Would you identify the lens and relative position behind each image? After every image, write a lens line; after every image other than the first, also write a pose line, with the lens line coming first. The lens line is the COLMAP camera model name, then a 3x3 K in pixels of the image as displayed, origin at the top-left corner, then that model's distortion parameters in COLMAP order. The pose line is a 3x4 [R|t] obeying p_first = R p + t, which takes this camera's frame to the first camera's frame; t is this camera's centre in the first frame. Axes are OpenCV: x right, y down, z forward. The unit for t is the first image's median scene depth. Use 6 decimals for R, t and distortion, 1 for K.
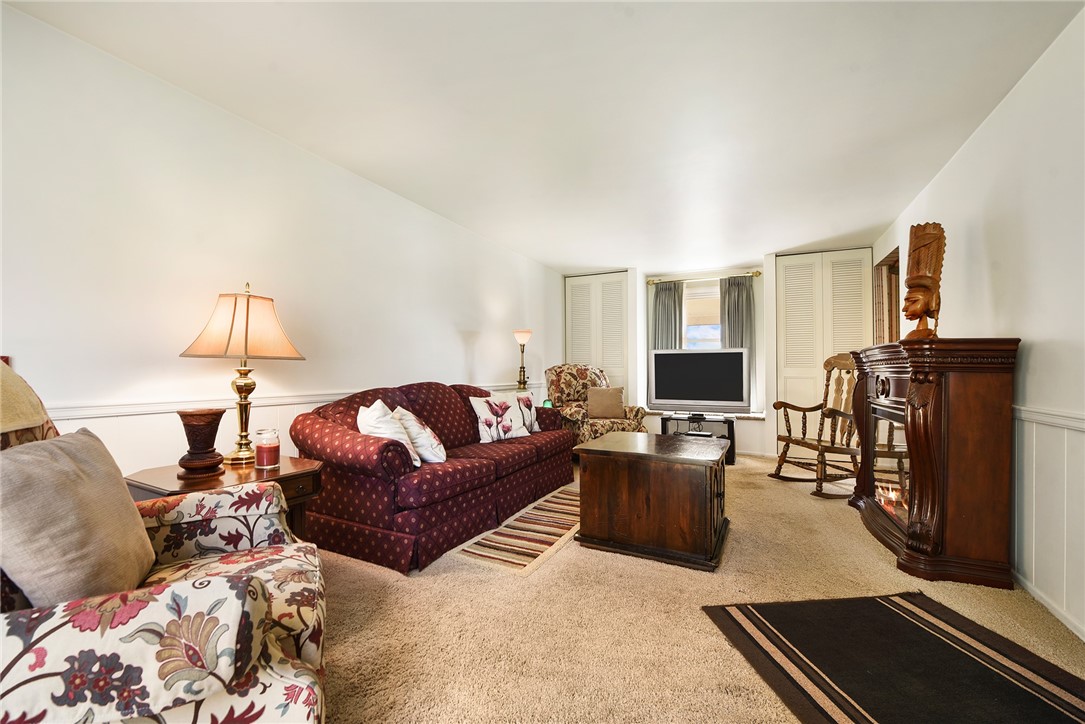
lens RADIAL K [[446.8, 0, 548.4], [0, 446.8, 367.3], [0, 0, 1]] dist [0.005728, -0.004095]
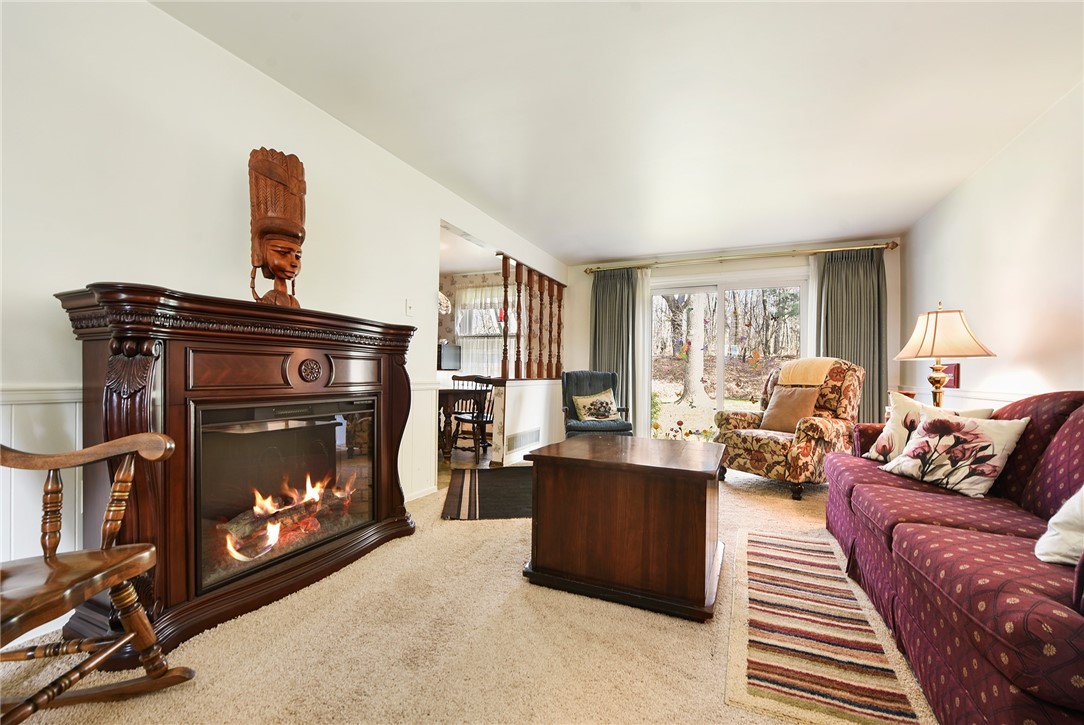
lens RADIAL K [[446.4, 0, 547.0], [0, 446.4, 373.2], [0, 0, 1]] dist [0.005728, -0.004095]
pose [[-0.999523, -0.015289, -0.026842, 0.353814], [-0.014912, 0.999788, -0.014177, 0.040144], [0.027053, -0.013770, -0.999539, 1.509302]]
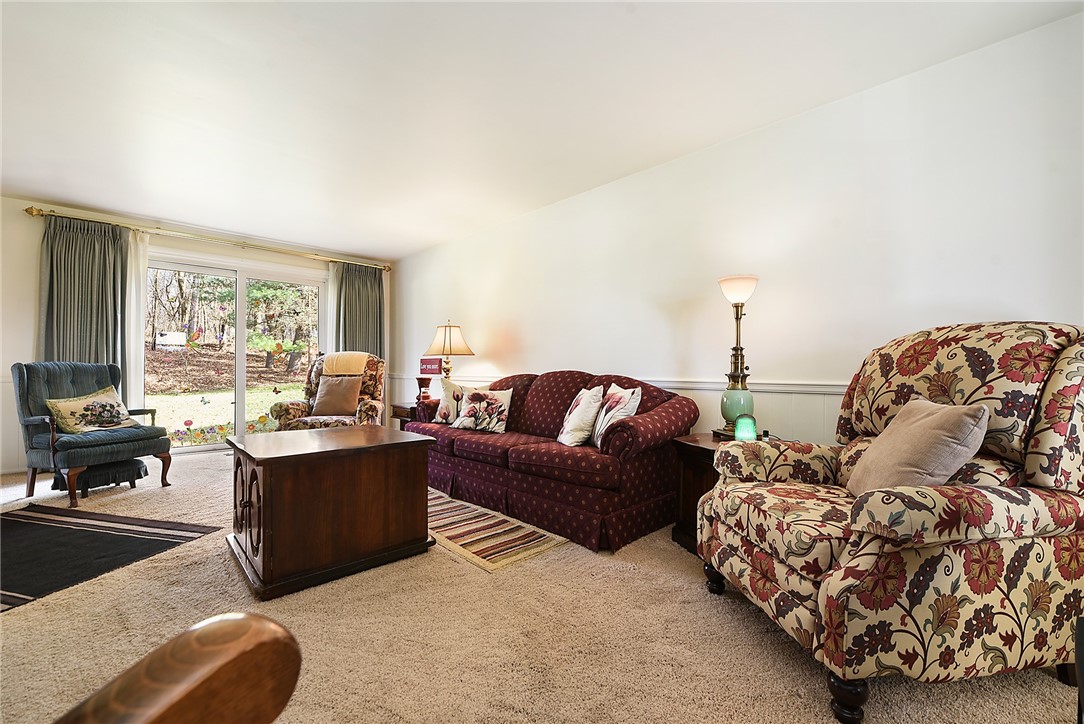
lens RADIAL K [[446.4, 0, 535.7], [0, 446.4, 364.1], [0, 0, 1]] dist [0.005728, -0.004095]
pose [[-0.371653, -0.012737, -0.928284, 0.743010], [0.006349, 0.999848, -0.016261, 0.038051], [0.928350, -0.011937, -0.371515, 1.414272]]
